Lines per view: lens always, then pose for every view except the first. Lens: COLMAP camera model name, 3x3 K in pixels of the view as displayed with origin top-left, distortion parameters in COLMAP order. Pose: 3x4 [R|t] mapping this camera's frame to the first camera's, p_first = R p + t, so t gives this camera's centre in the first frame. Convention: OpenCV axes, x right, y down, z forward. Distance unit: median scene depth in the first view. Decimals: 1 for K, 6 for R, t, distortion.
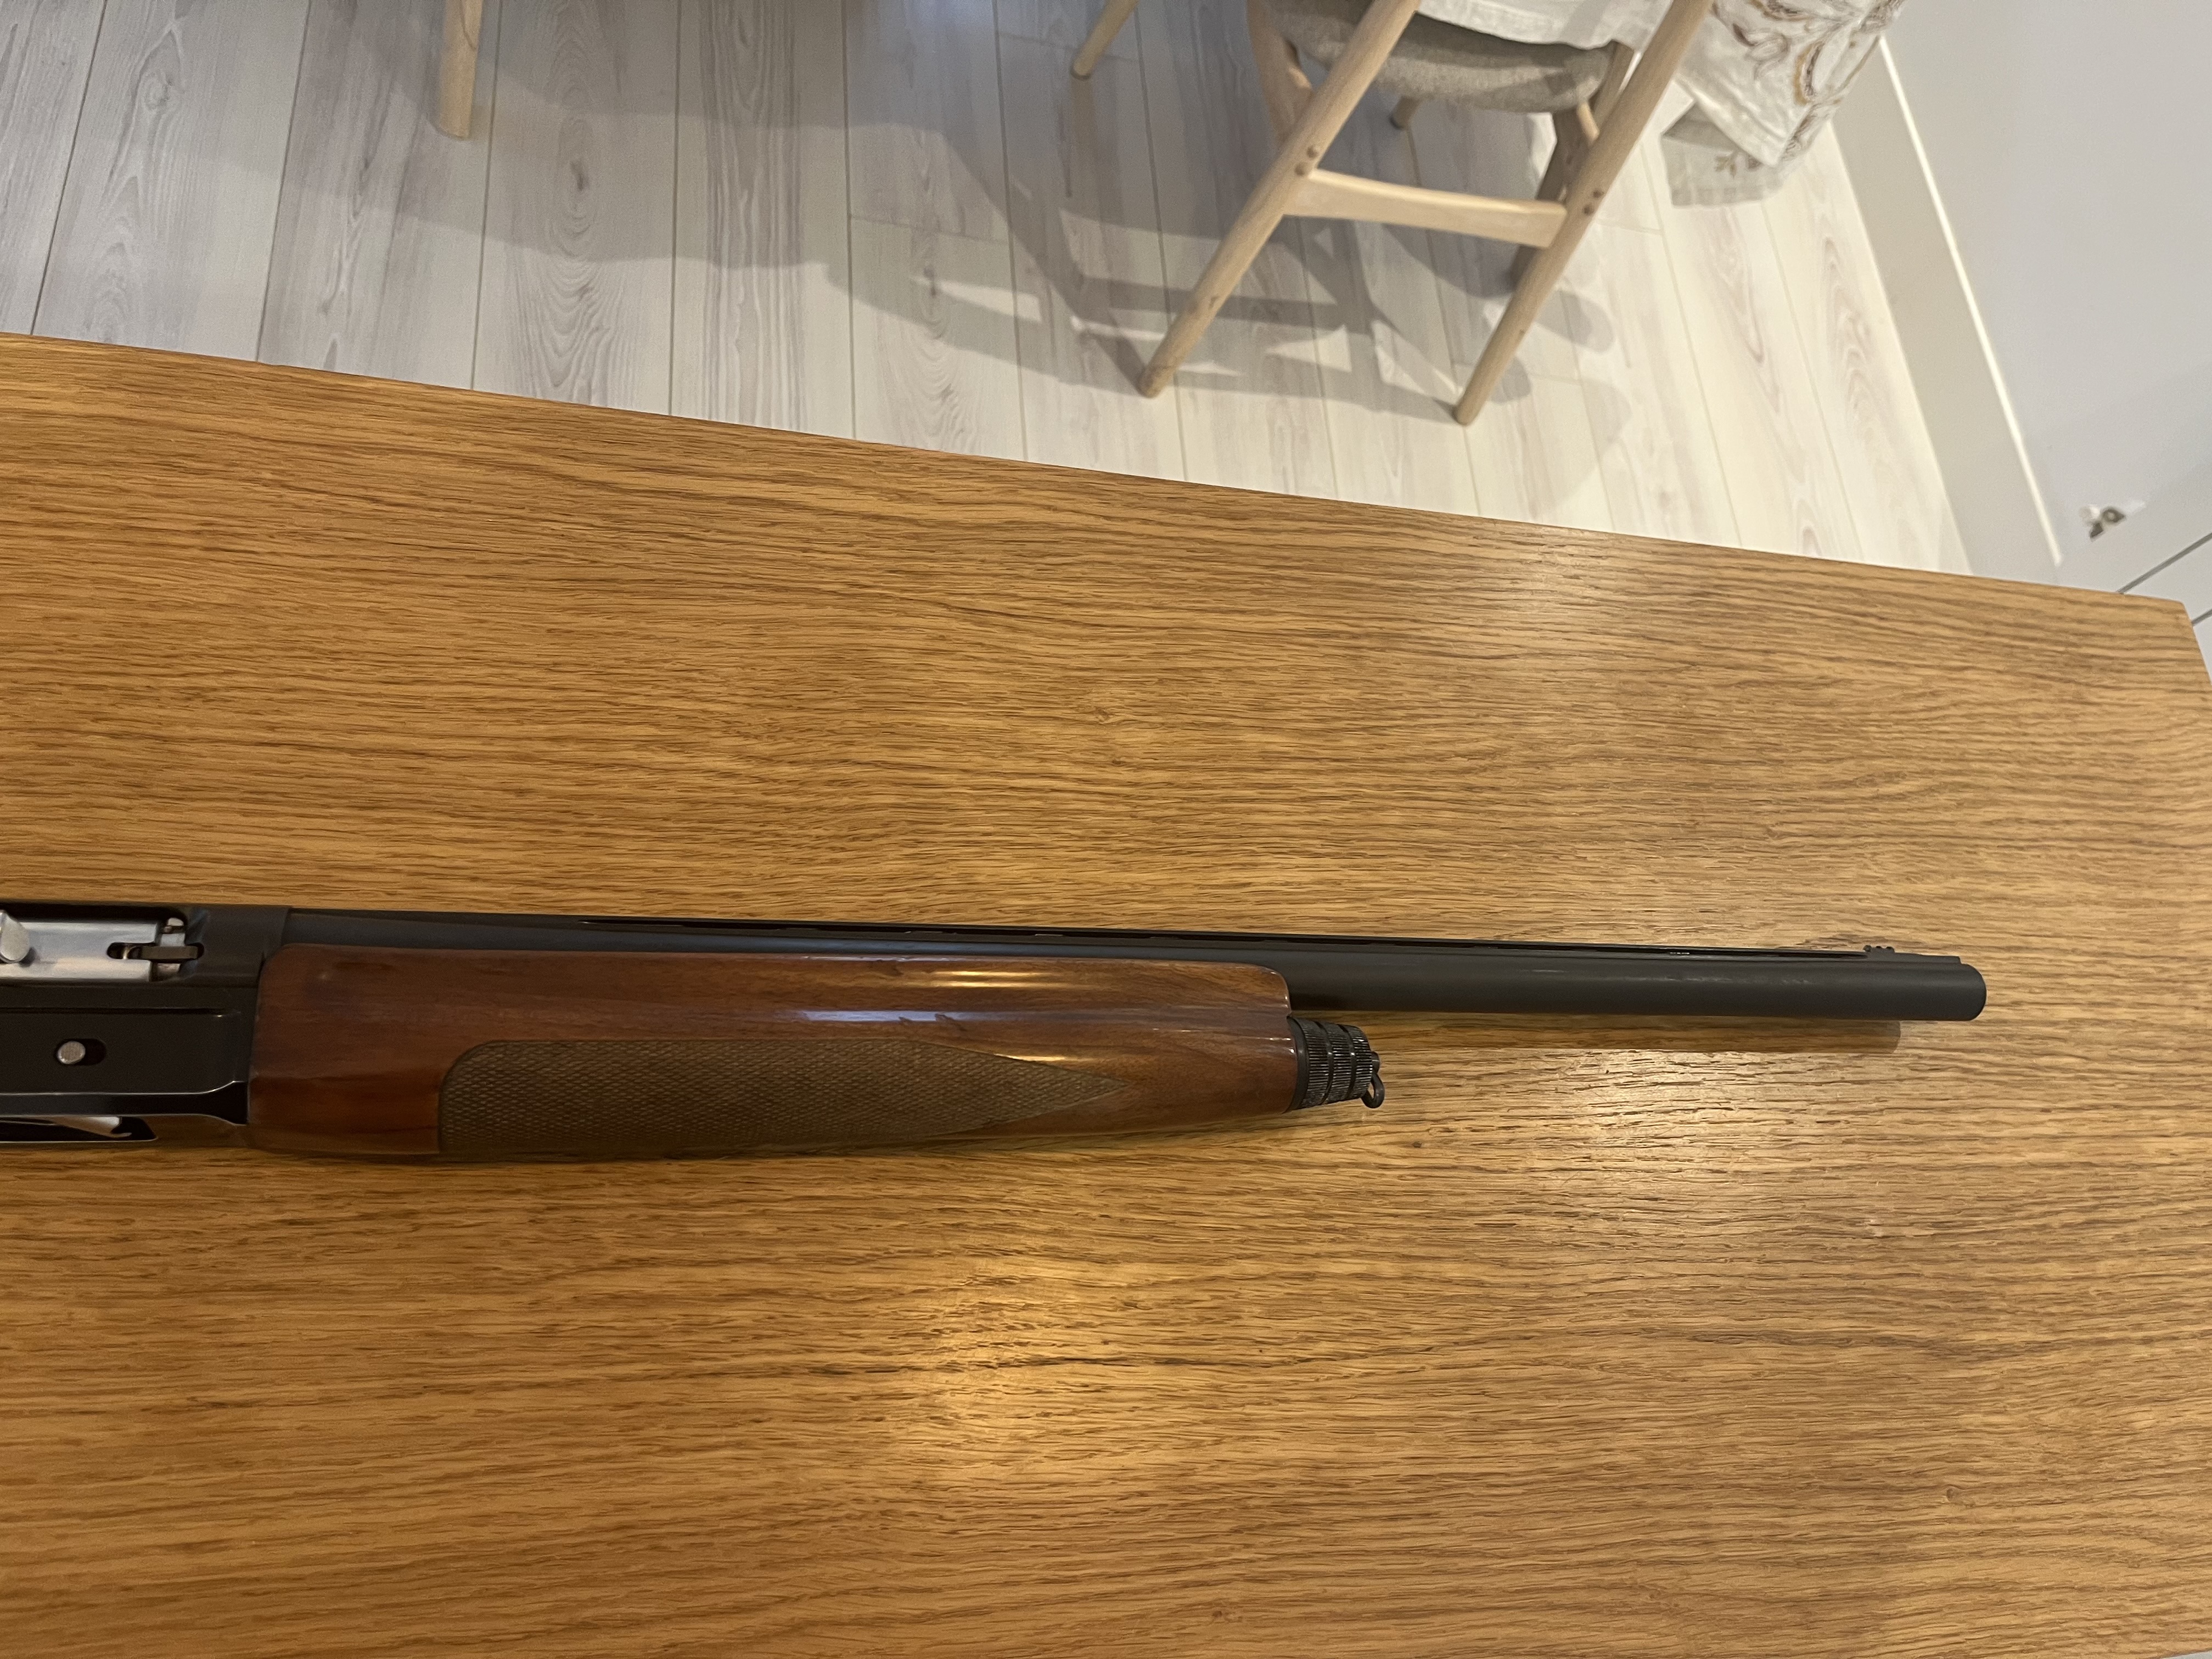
lens RADIAL K [[1666.1, 0, 1101.1], [0, 1666.1, 838.5], [0, 0, 1]] dist [0.054436, -0.082747]
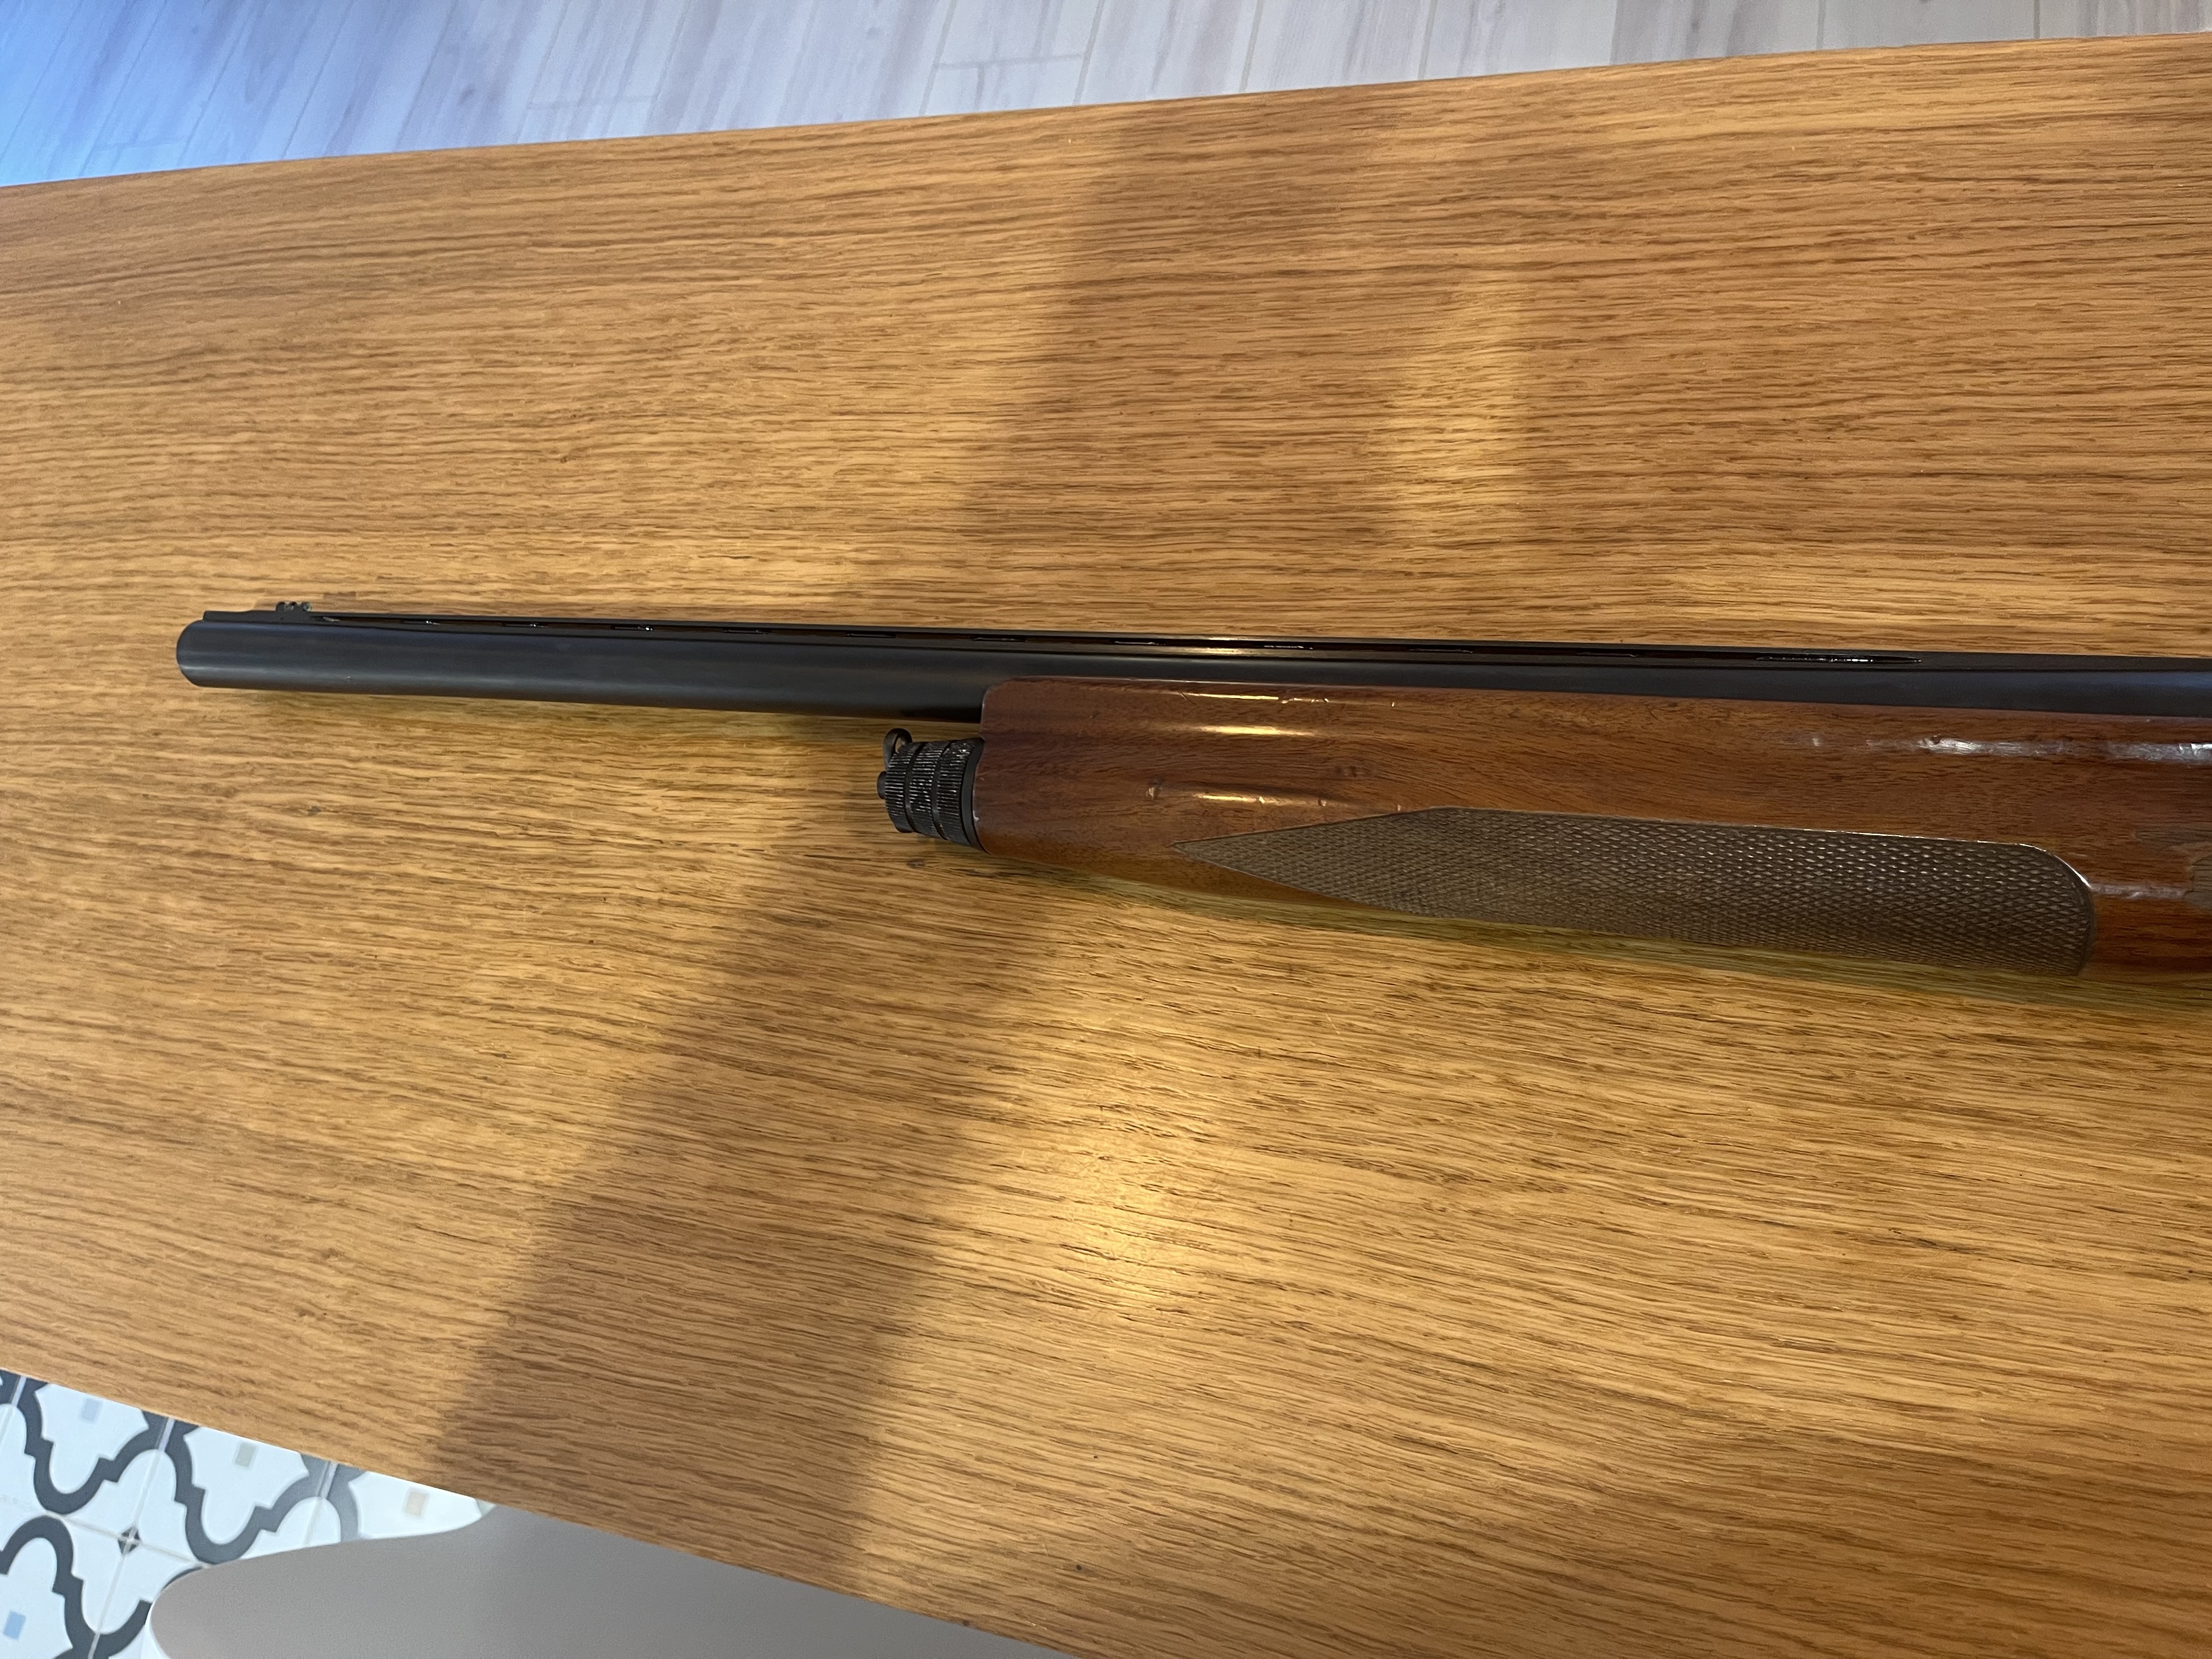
lens RADIAL K [[1666.1, 0, 1107.8], [0, 1666.1, 815.5], [0, 0, 1]] dist [0.054436, -0.082747]
pose [[0.783327, 0.032514, -0.620759, -0.274837], [-0.016821, 0.999374, 0.031119, 0.088695], [0.621383, -0.013935, 0.783383, 0.087564]]
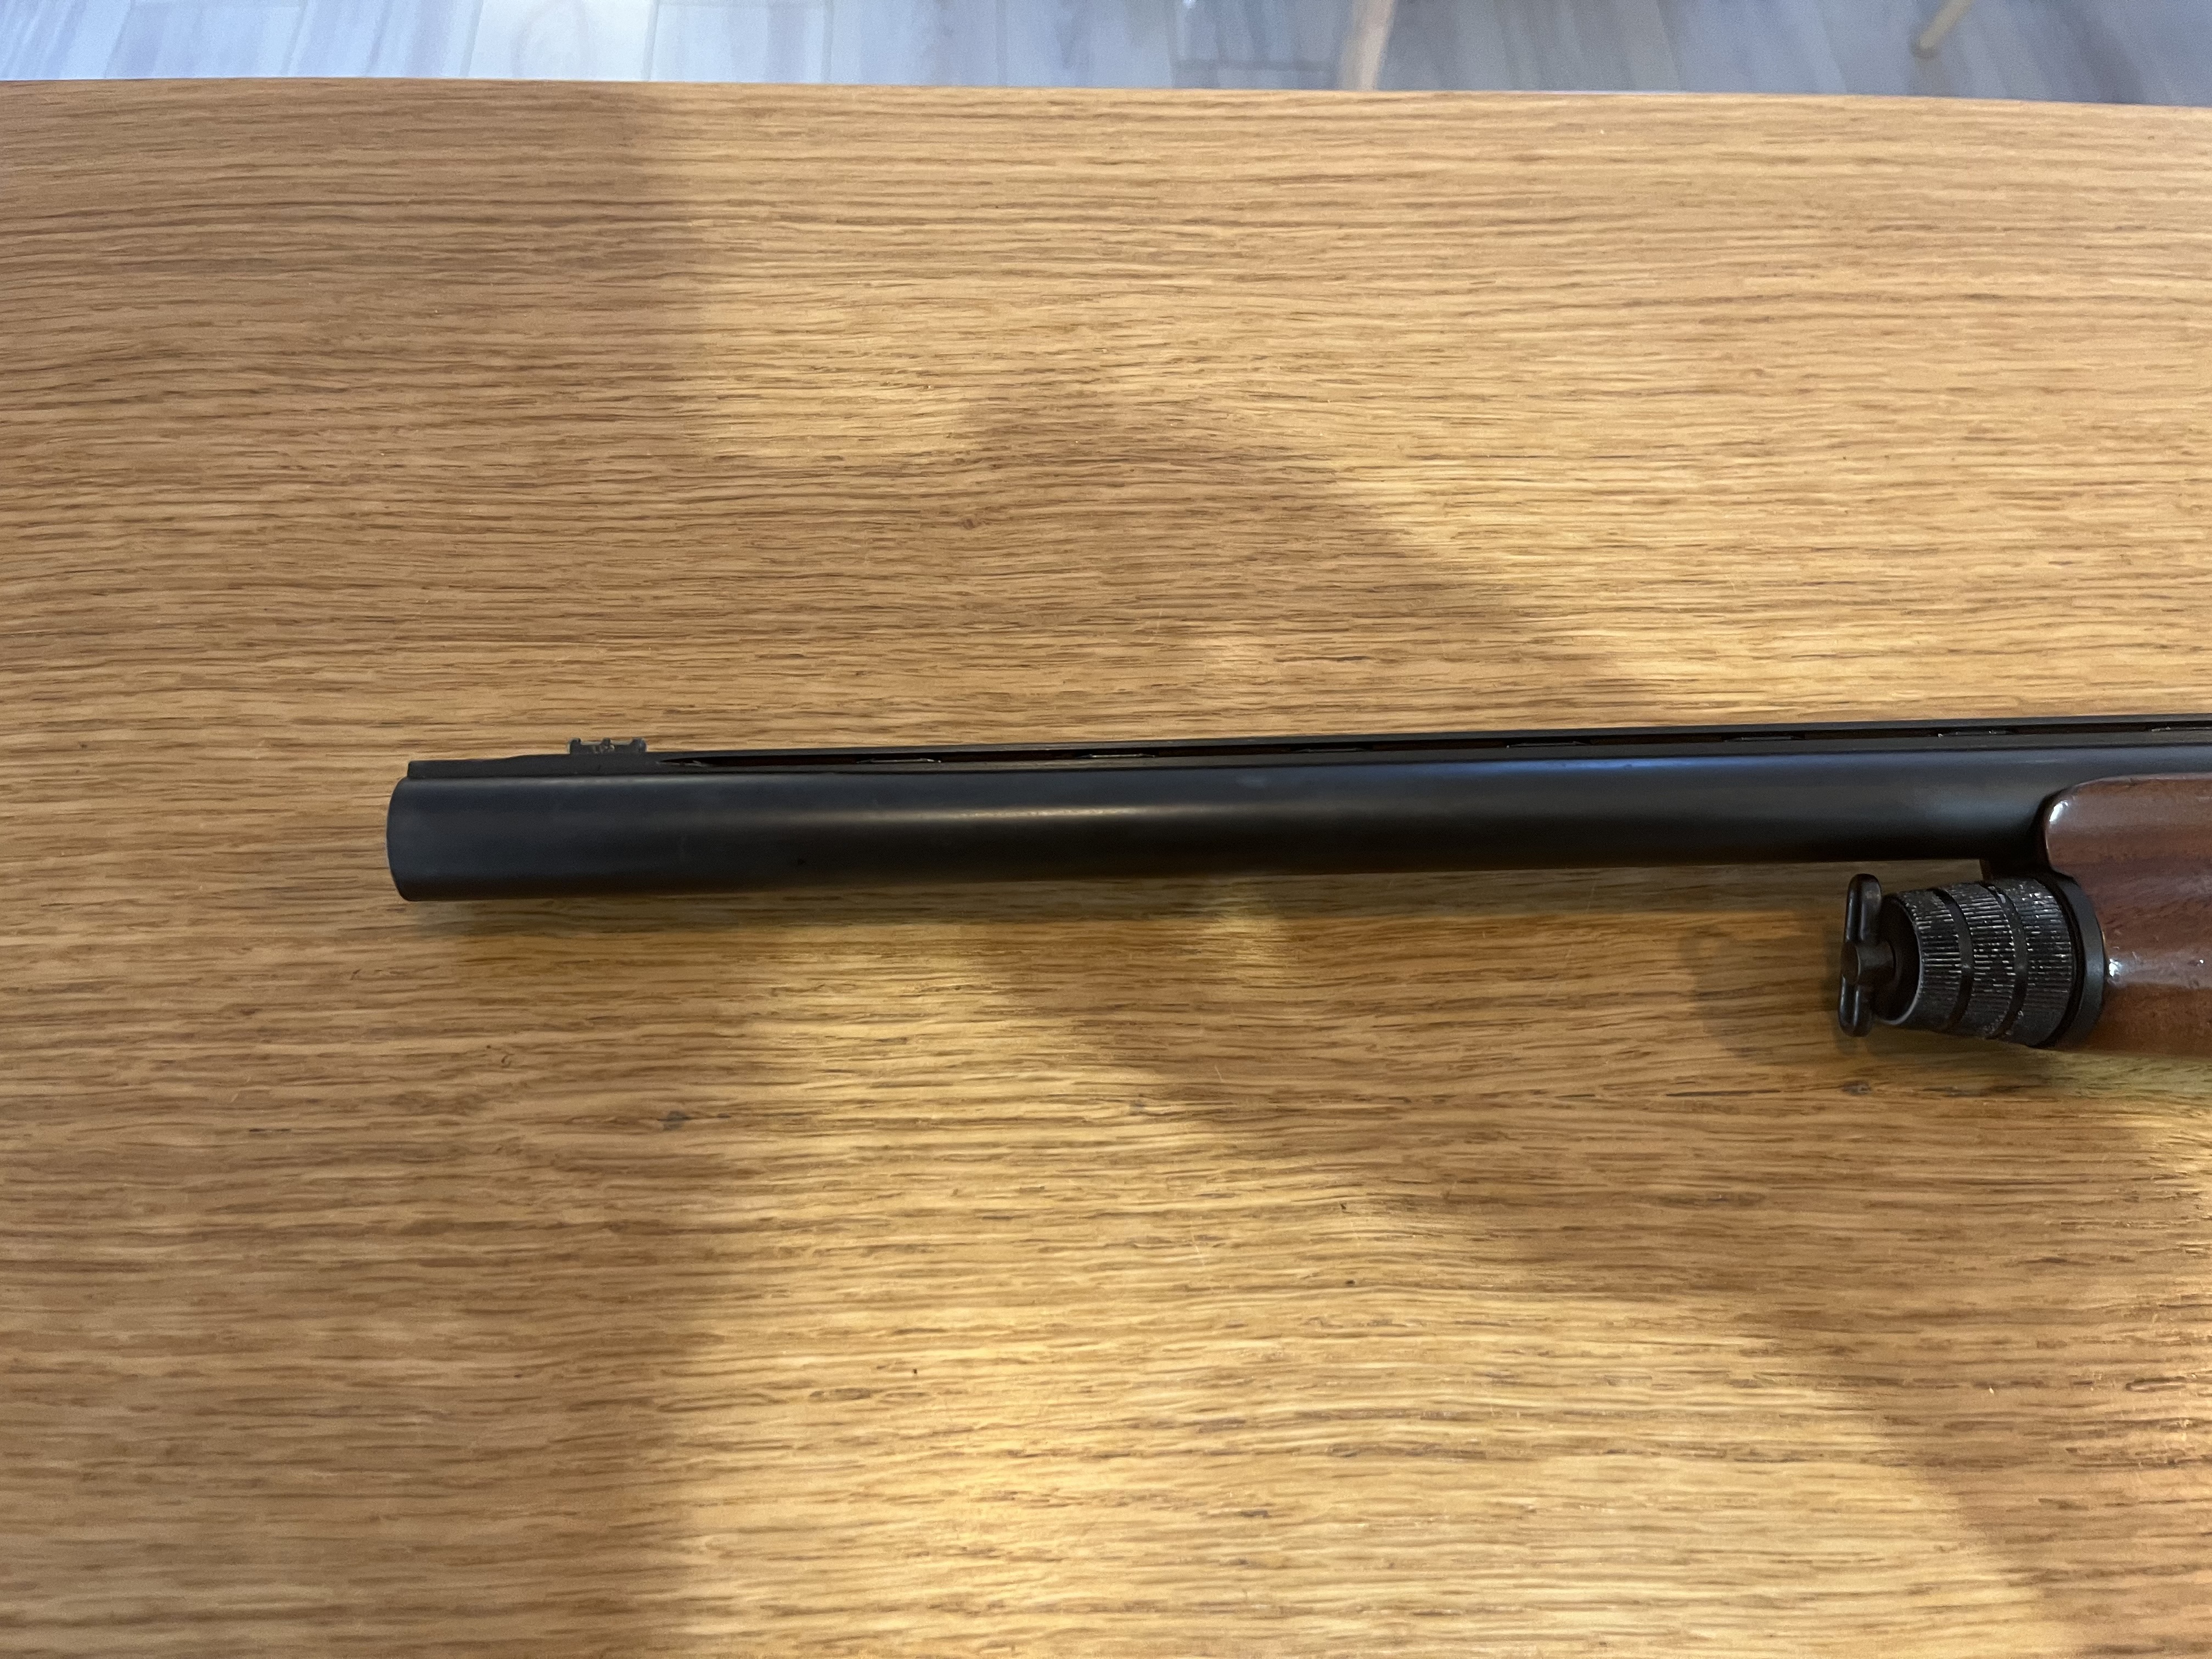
lens RADIAL K [[1666.1, 0, 1097.8], [0, 1666.1, 853.8], [0, 0, 1]] dist [0.054436, -0.082747]
pose [[0.961541, -0.084713, -0.261272, -0.989779], [0.066735, 0.994799, -0.076946, 0.089882], [0.266432, 0.056551, 0.962193, 0.081339]]
